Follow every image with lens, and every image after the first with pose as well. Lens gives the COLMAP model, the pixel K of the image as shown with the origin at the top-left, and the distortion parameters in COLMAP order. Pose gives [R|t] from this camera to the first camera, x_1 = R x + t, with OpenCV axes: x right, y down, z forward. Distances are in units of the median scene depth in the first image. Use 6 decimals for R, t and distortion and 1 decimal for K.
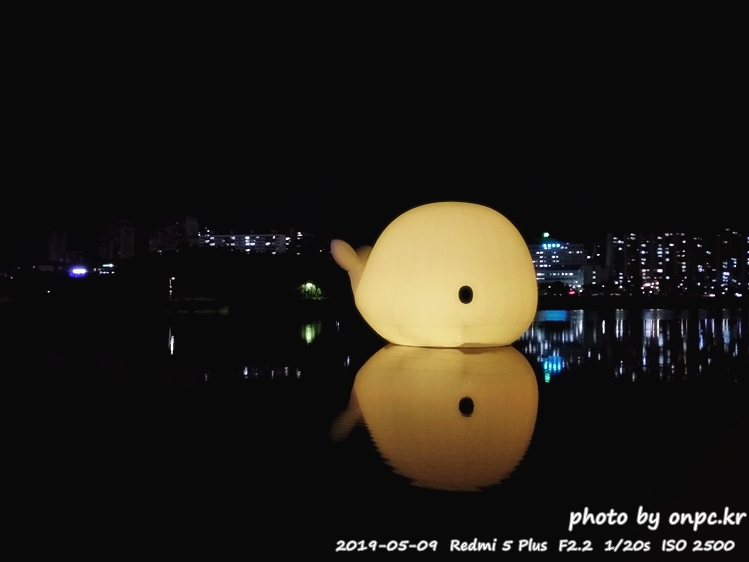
lens RADIAL K [[603.7, 0, 373.2], [0, 603.7, 277.8], [0, 0, 1]] dist [0.057012, -0.076368]
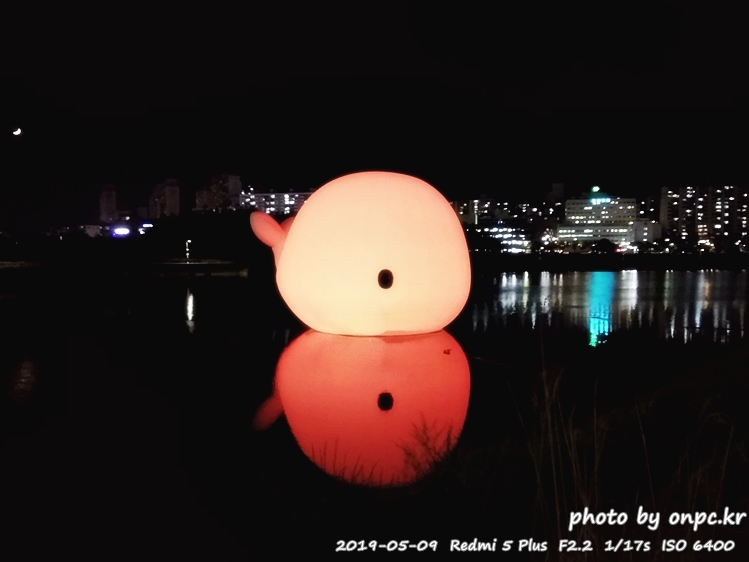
lens RADIAL K [[603.7, 0, 379.7], [0, 603.7, 275.9], [0, 0, 1]] dist [0.057012, -0.076368]
pose [[0.996764, -0.000198, -0.080389, 0.024662], [0.005841, 0.997532, 0.069967, -0.004105], [0.080177, -0.070210, 0.994305, 0.013645]]
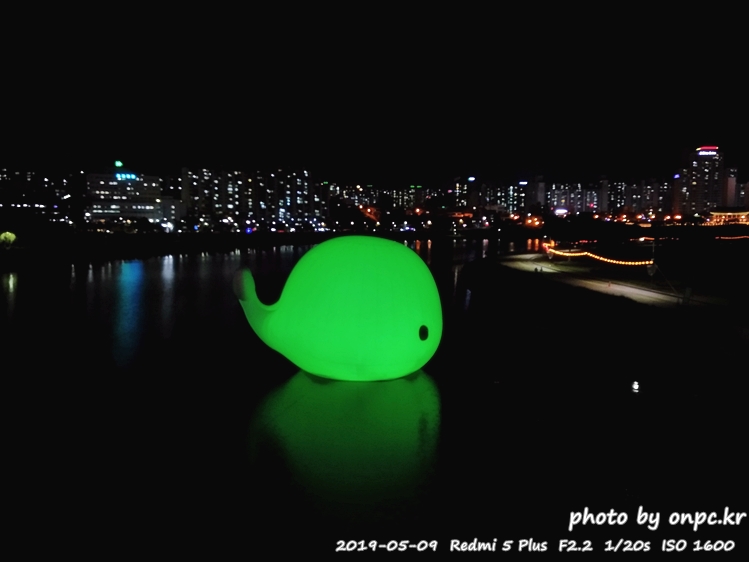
lens RADIAL K [[603.7, 0, 379.0], [0, 603.7, 282.4], [0, 0, 1]] dist [0.057012, -0.076368]
pose [[0.731651, -0.065958, 0.678481, -0.075324], [-0.029763, 0.991268, 0.128461, -0.023766], [-0.681029, -0.114182, 0.723299, 0.026103]]
